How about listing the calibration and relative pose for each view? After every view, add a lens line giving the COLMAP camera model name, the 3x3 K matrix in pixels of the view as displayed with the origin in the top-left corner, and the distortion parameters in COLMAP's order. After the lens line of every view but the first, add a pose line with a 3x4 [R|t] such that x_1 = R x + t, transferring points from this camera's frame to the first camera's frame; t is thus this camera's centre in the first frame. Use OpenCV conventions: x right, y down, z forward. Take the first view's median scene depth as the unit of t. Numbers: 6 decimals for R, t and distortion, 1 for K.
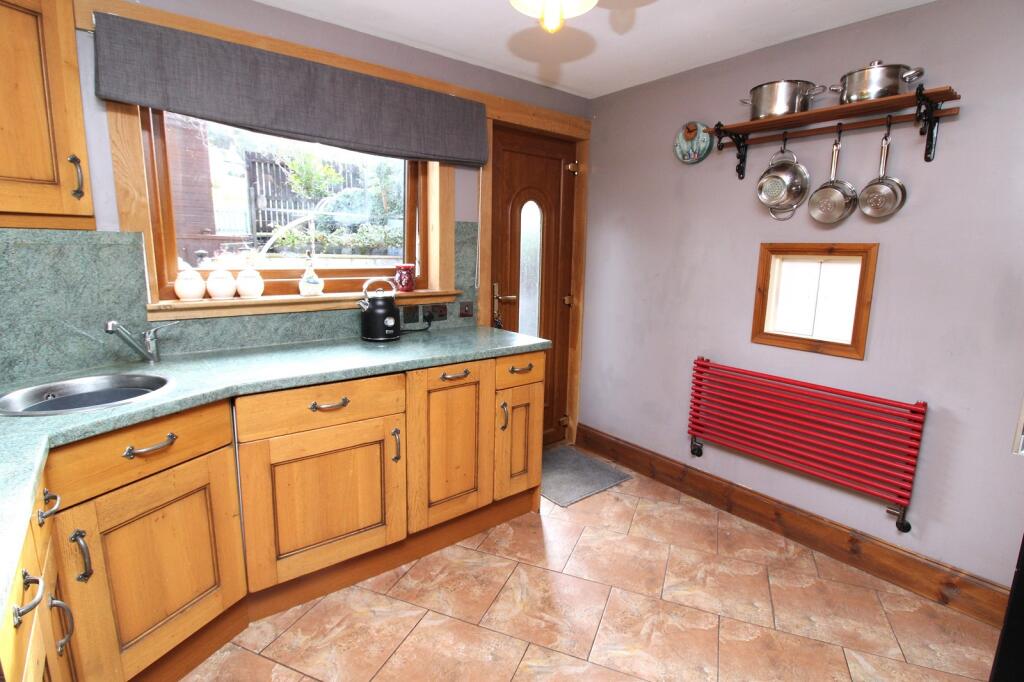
lens RADIAL K [[510.2, 0, 521.2], [0, 510.2, 339.7], [0, 0, 1]] dist [0.001351, -0.010020]
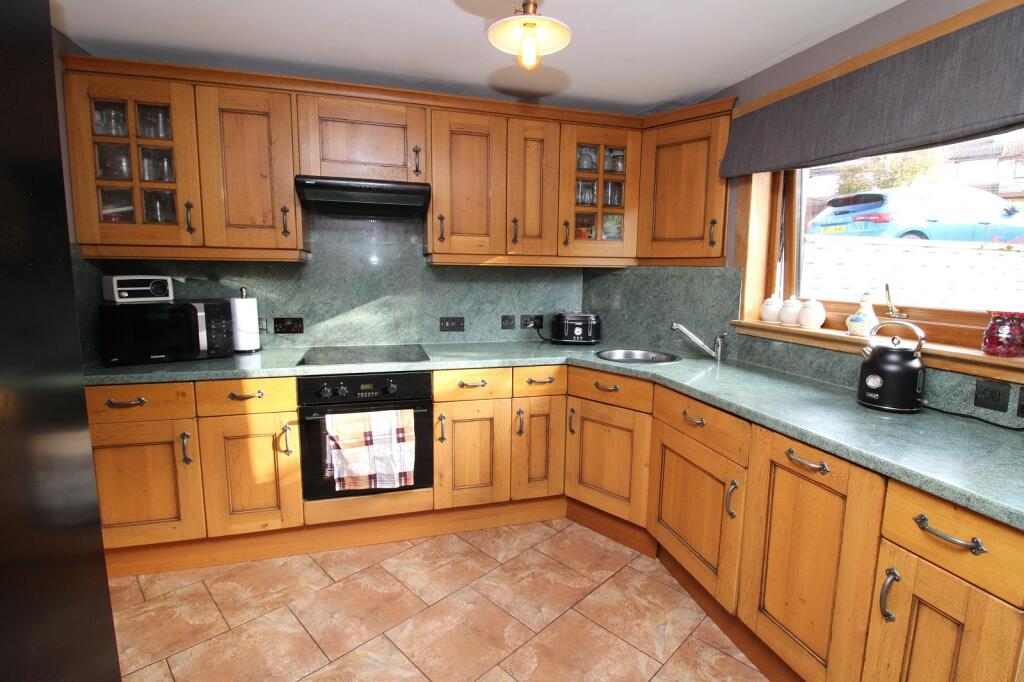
lens RADIAL K [[510.2, 0, 521.2], [0, 510.2, 339.7], [0, 0, 1]] dist [0.001351, -0.010020]
pose [[-0.418619, 0.097446, -0.902919, 0.688747], [-0.180375, 0.965498, 0.187827, -0.160612], [0.890069, 0.241492, -0.386599, 0.971657]]
